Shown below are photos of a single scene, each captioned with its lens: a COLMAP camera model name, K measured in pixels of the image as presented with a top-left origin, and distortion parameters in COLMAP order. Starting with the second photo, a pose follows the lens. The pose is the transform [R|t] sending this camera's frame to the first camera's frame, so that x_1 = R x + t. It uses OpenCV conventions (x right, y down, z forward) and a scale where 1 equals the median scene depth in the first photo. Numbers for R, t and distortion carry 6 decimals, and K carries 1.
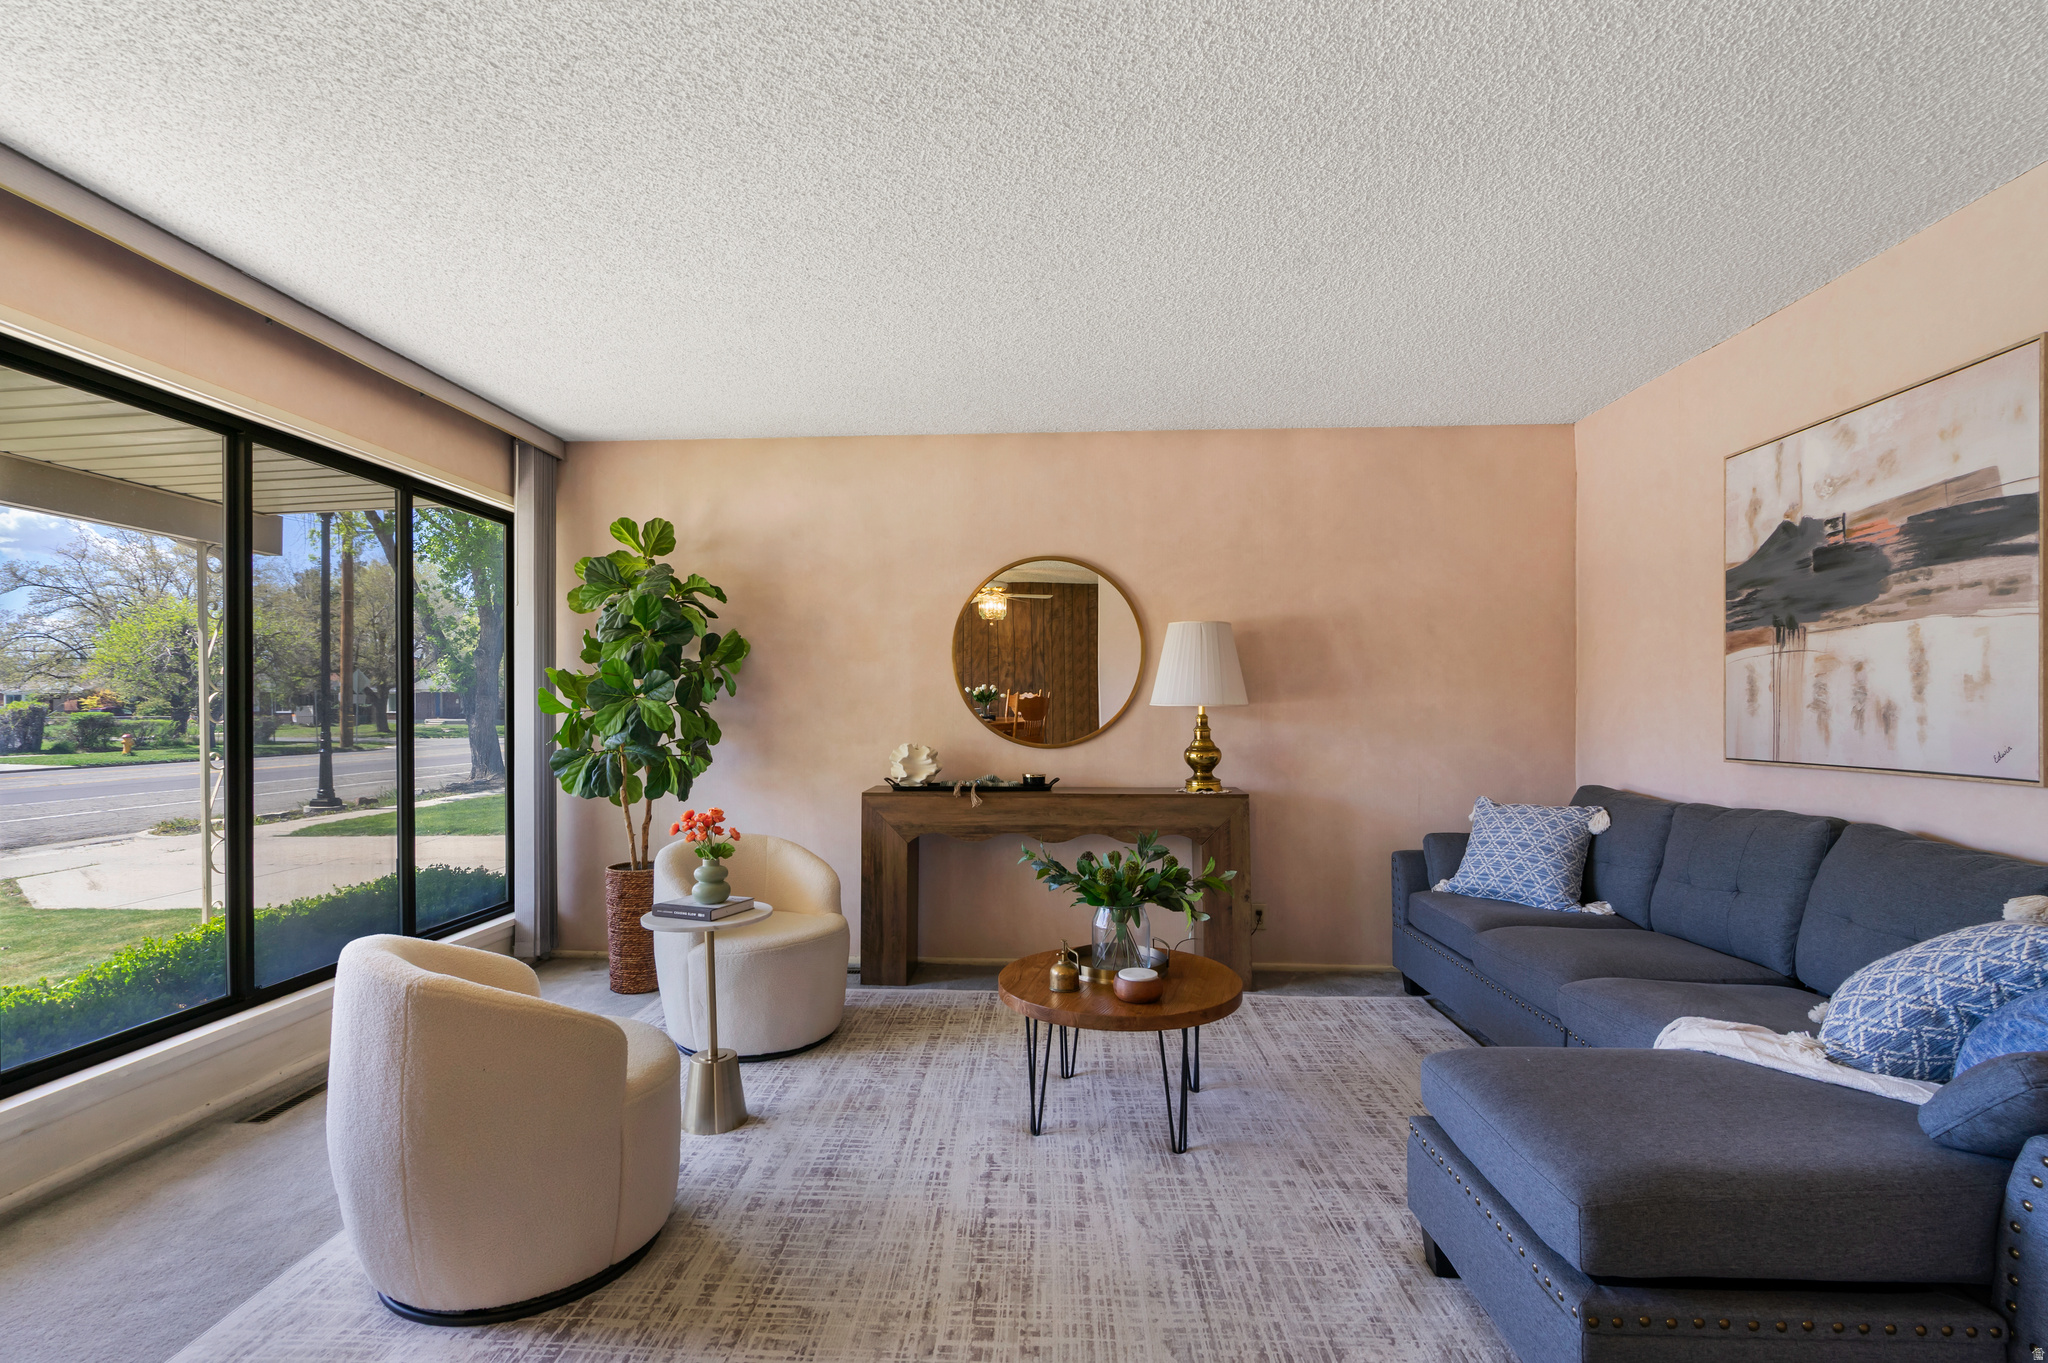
lens RADIAL K [[946.0, 0, 1016.3], [0, 946.0, 703.5], [0, 0, 1]] dist [-0.002067, 0.001197]
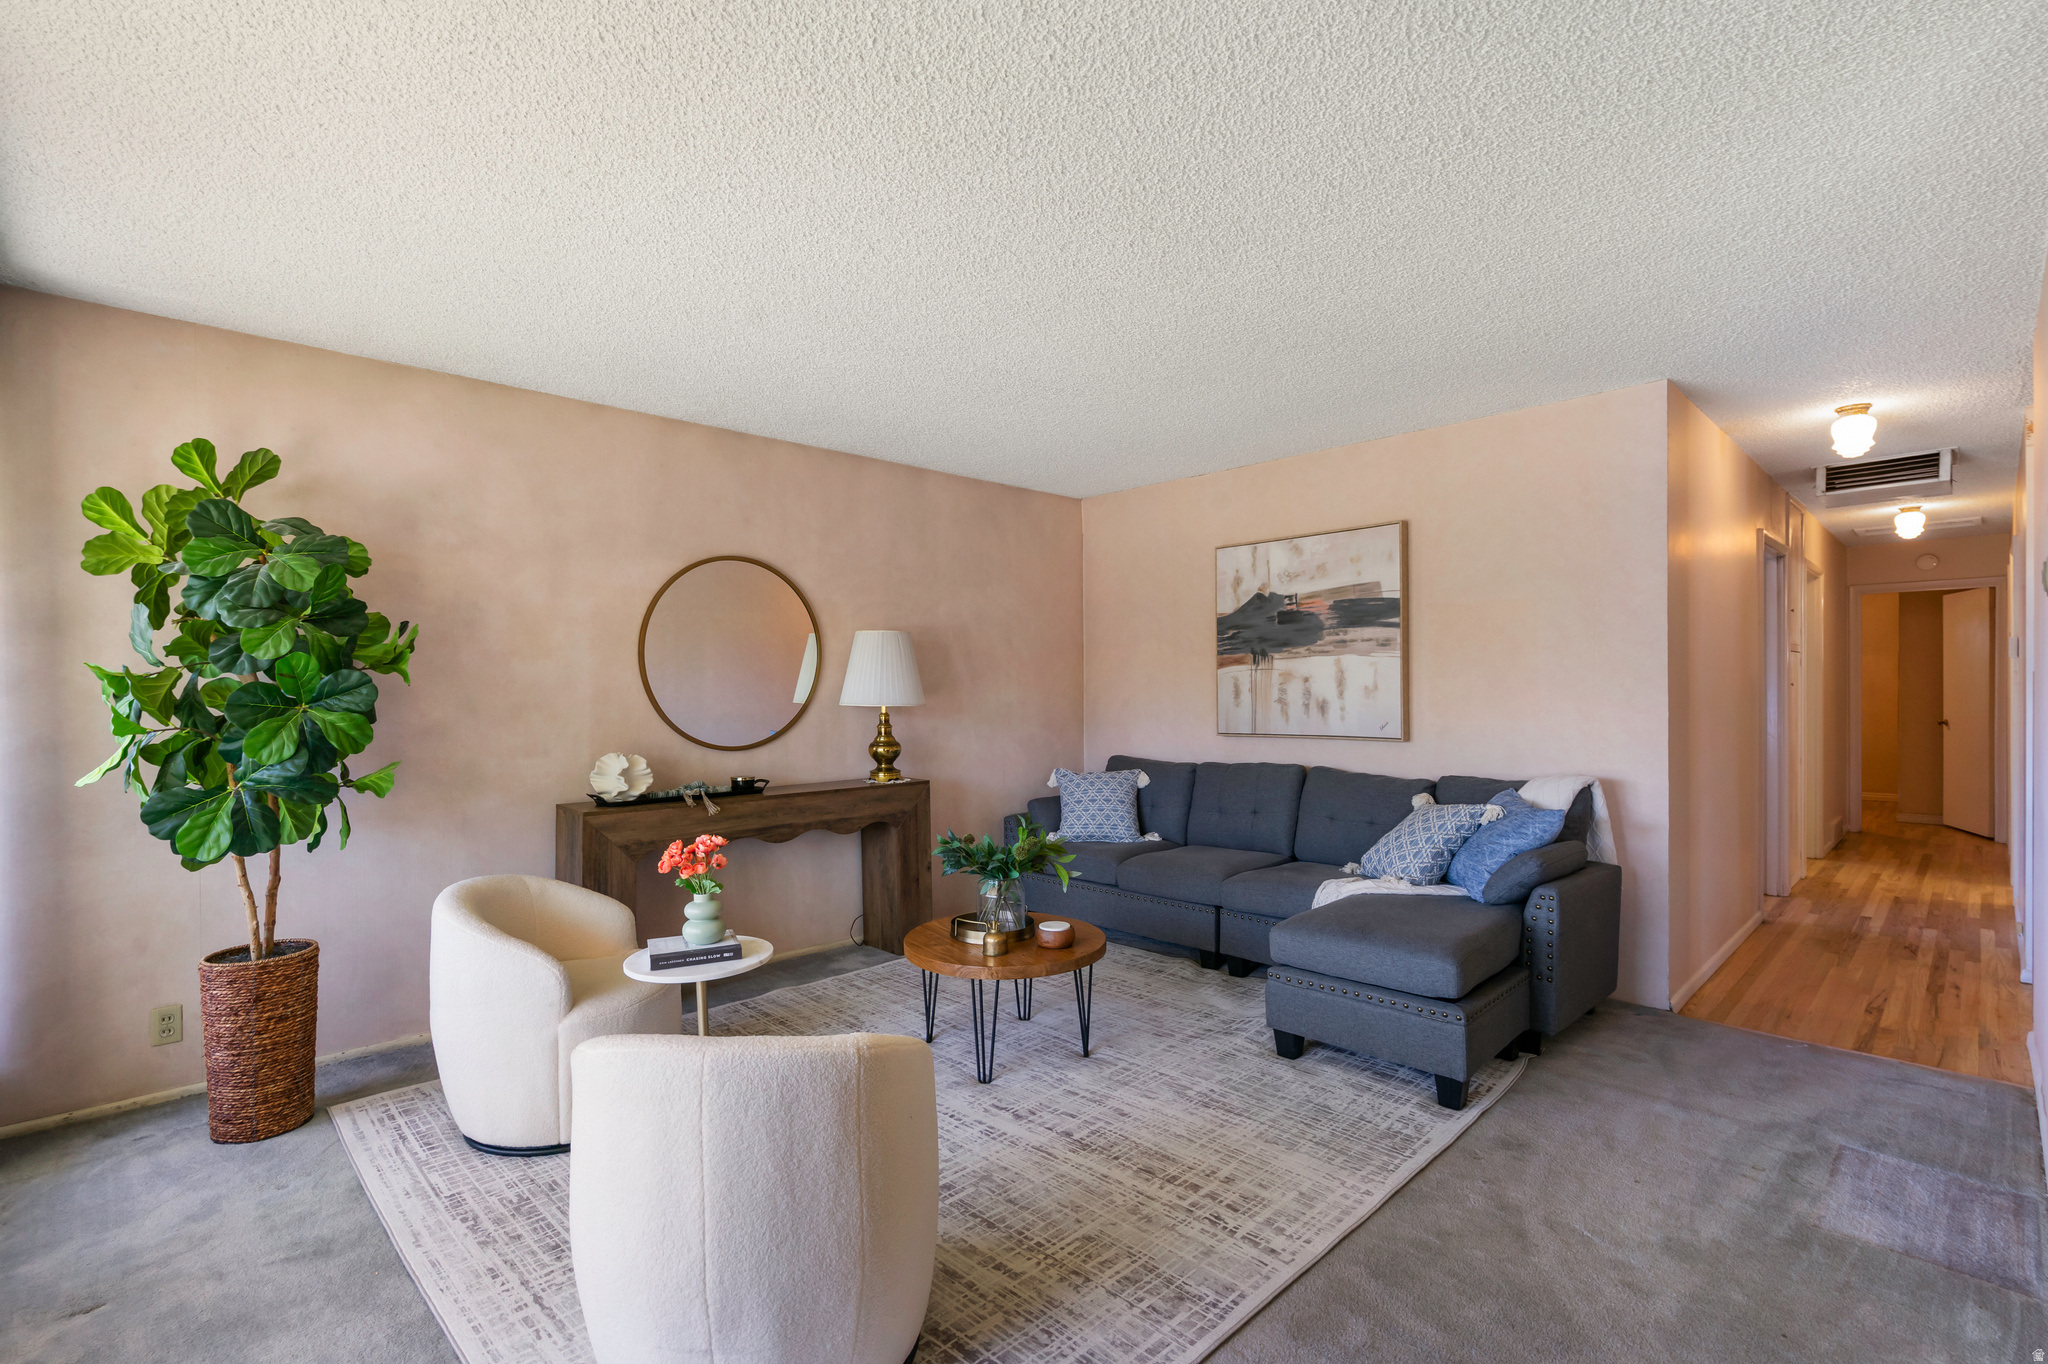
lens RADIAL K [[941.5, 0, 1024.0], [0, 941.5, 682.0], [0, 0, 1]] dist [-0.003723, 0.000144]
pose [[0.673459, 0.000536, 0.739224, -0.700103], [0.005588, 0.999967, -0.005816, -0.023717], [-0.739203, 0.008048, 0.673434, 0.165175]]
